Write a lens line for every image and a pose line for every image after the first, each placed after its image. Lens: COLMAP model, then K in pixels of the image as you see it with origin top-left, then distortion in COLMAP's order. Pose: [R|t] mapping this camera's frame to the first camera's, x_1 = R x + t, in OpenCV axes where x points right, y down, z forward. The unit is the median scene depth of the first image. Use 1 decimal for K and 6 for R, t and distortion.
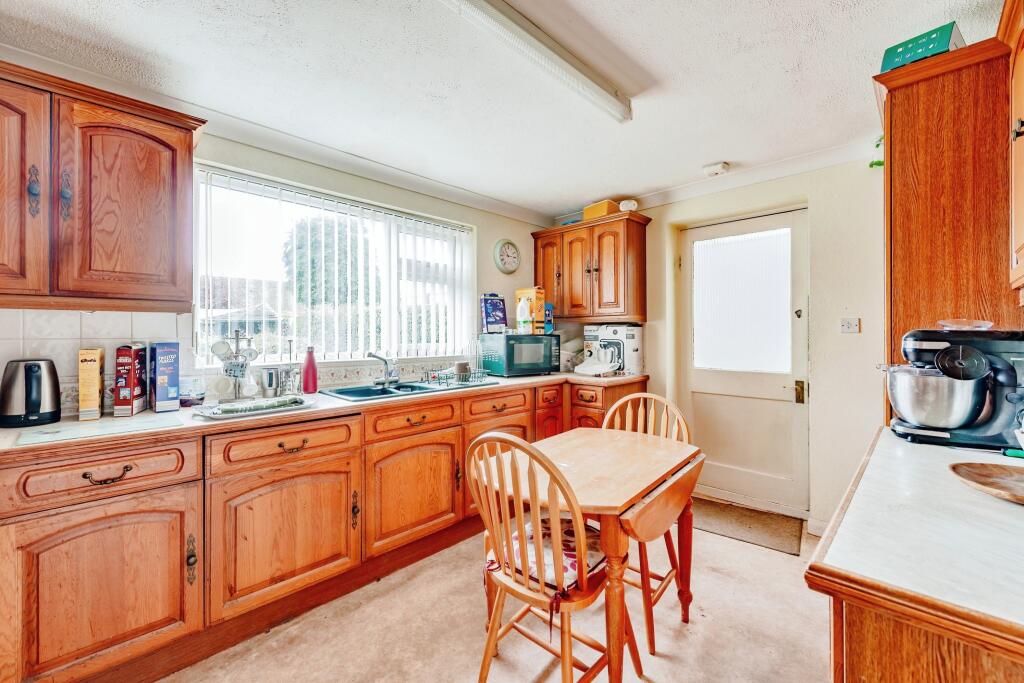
lens RADIAL K [[420.8, 0, 511.9], [0, 420.8, 330.4], [0, 0, 1]] dist [0.000189, 0.000009]
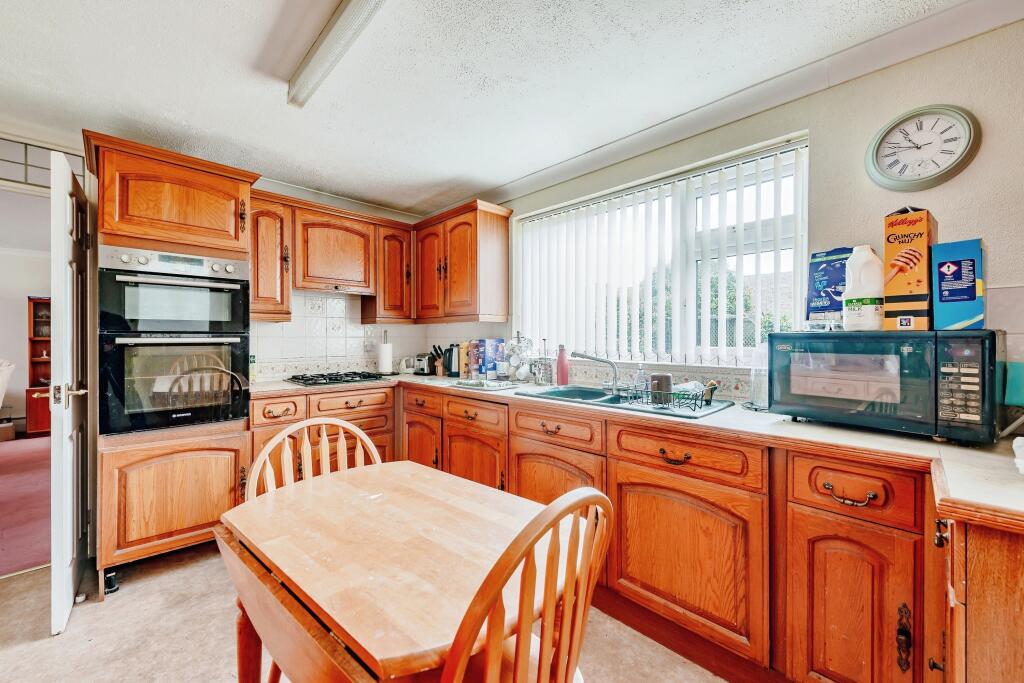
lens RADIAL K [[403.0, 0, 508.9], [0, 403.0, 335.1], [0, 0, 1]] dist [0.001967, -0.000163]
pose [[-0.023262, -0.006724, -0.999707, 0.479837], [0.002457, 0.999974, -0.006783, 0.015873], [0.999726, -0.002614, -0.023245, 0.708537]]
